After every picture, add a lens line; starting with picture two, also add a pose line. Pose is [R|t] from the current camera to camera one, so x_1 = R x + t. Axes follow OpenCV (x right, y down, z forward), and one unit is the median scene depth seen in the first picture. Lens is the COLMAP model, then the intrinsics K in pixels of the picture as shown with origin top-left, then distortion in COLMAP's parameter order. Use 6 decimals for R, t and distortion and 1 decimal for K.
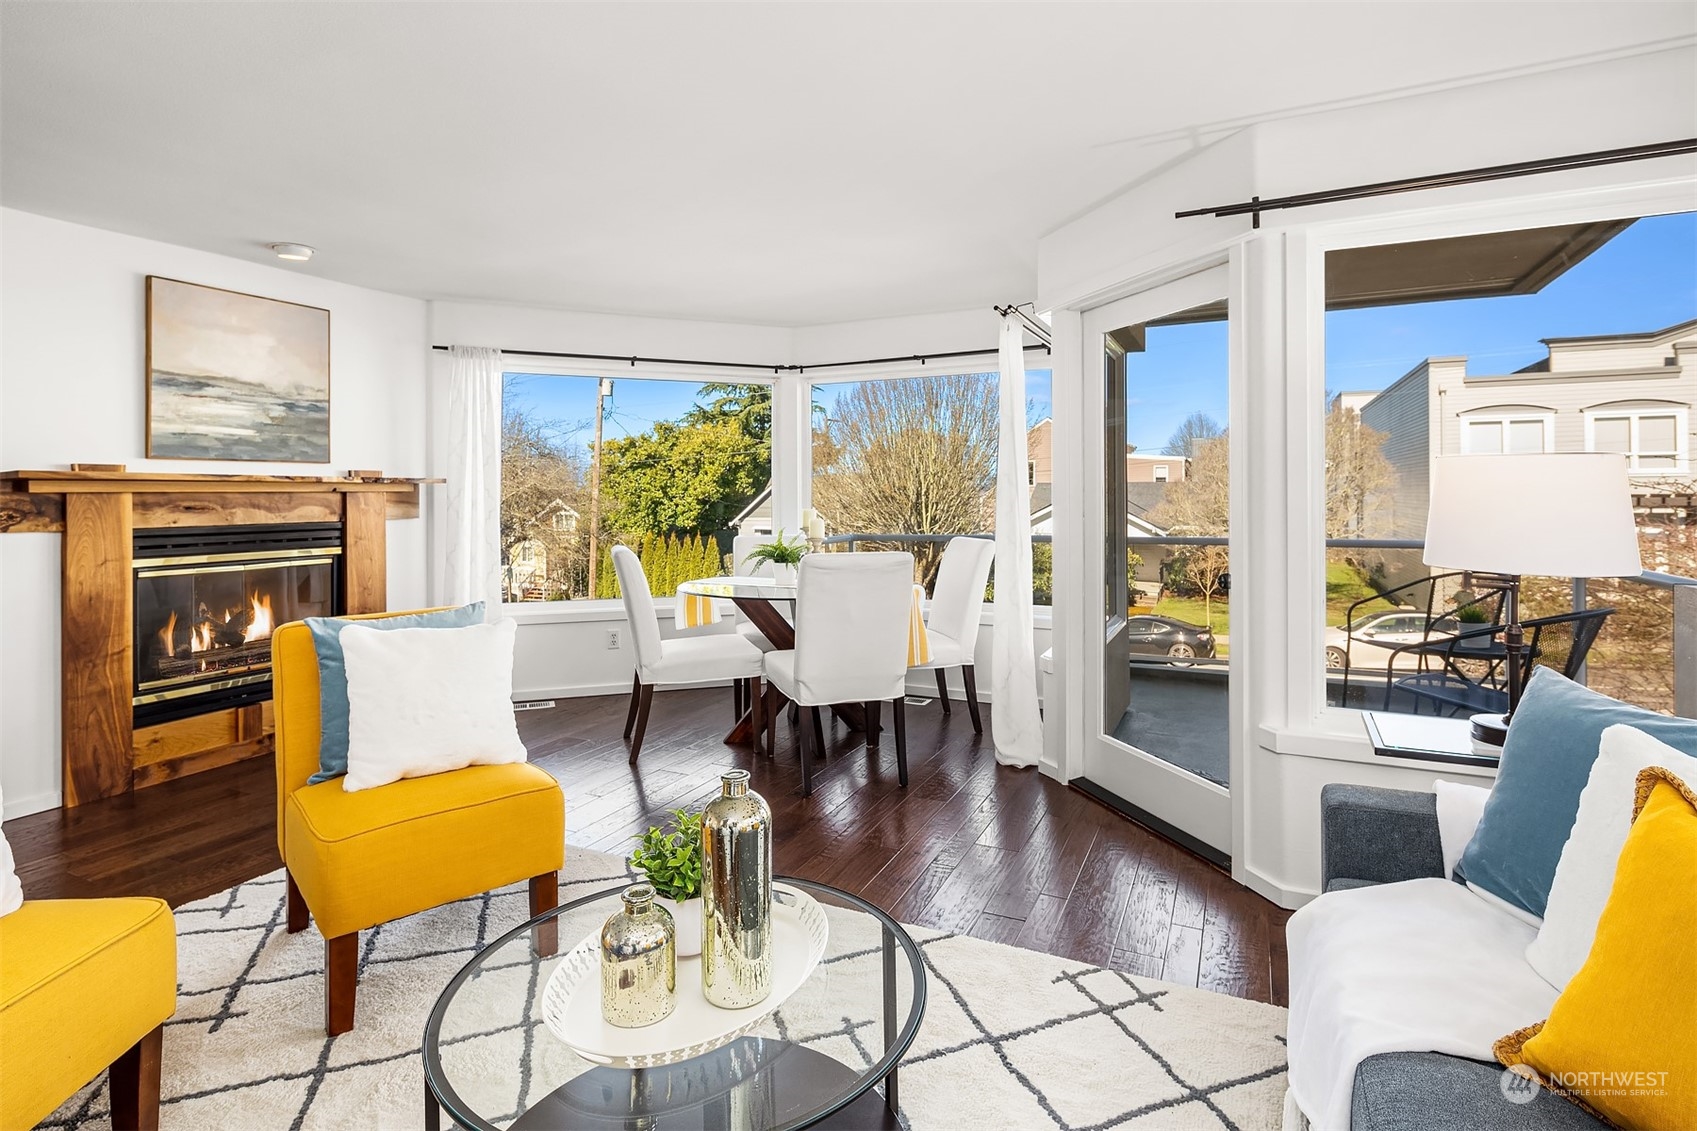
lens RADIAL K [[856.0, 0, 857.2], [0, 856.0, 481.5], [0, 0, 1]] dist [0.004038, 0.001646]
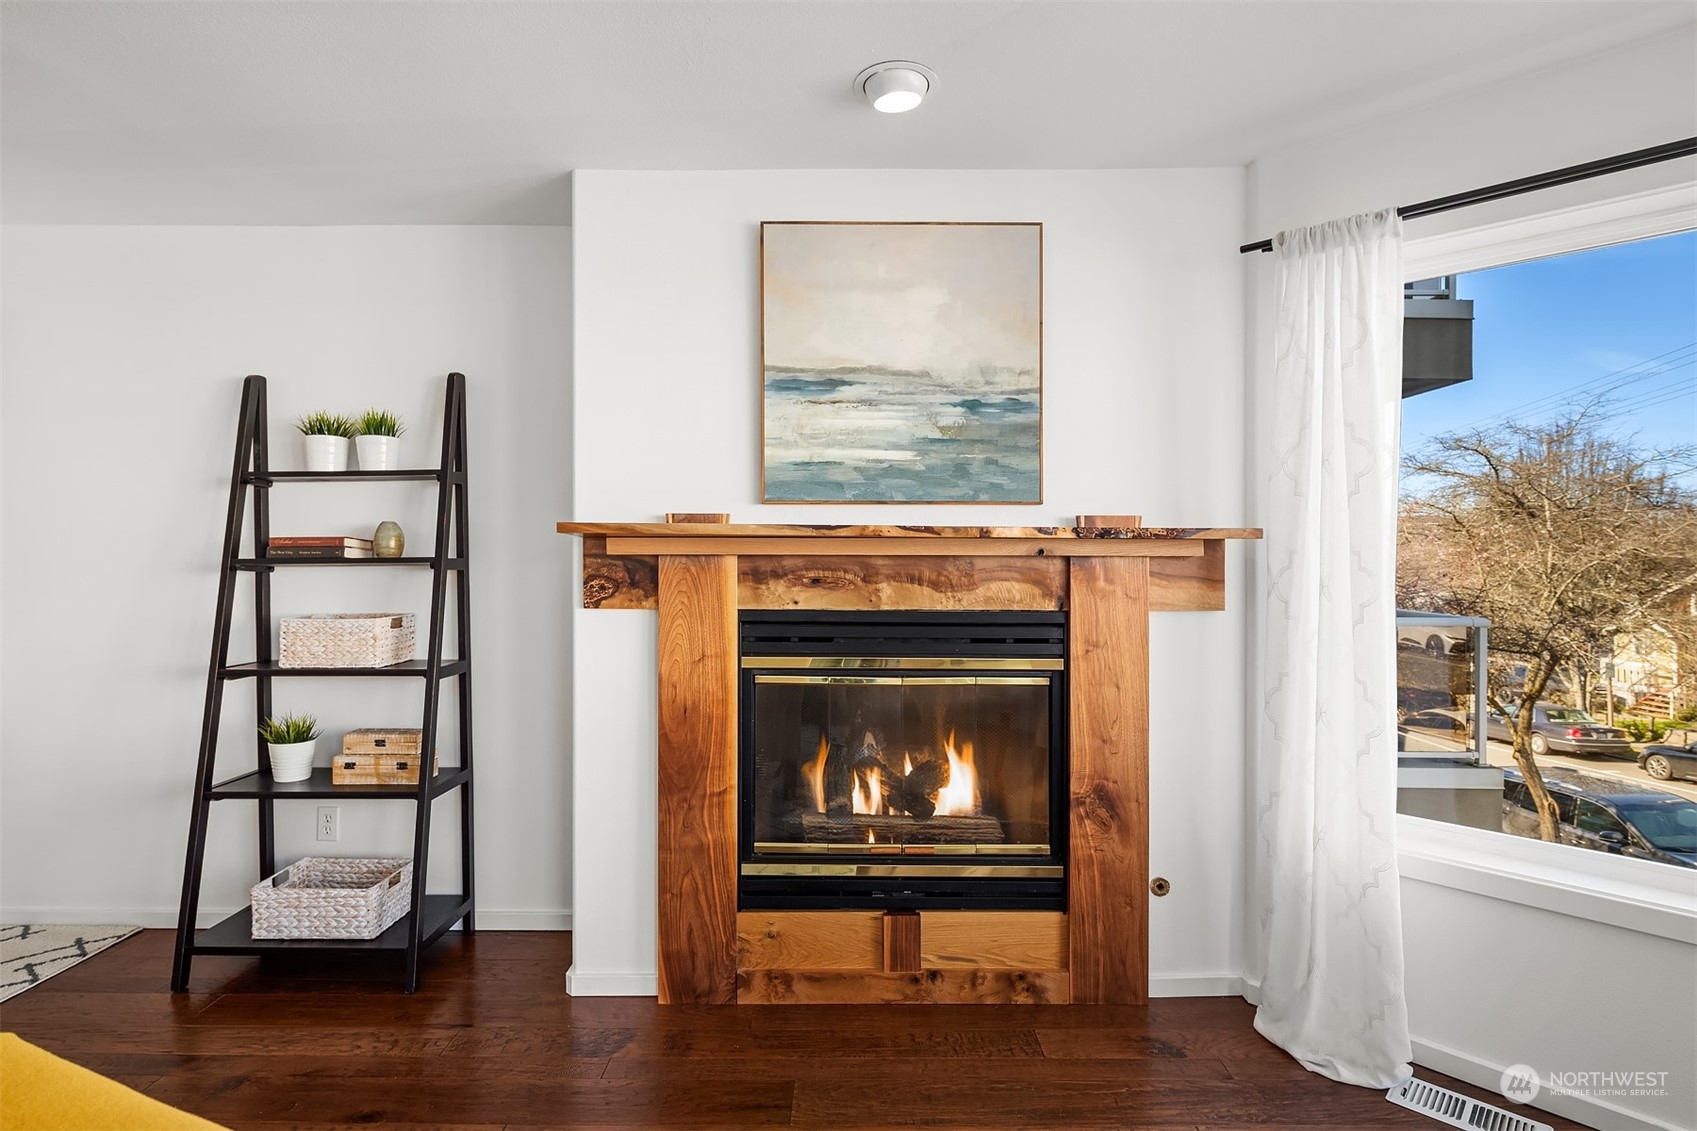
lens RADIAL K [[844.7, 0, 848.5], [0, 844.7, 565.5], [0, 0, 1]] dist [0.000075, 0.000094]
pose [[0.425694, 0.011565, -0.904793, -0.197630], [0.004917, 0.999874, 0.015093, 0.010195], [0.904854, -0.010874, 0.425584, 0.725517]]
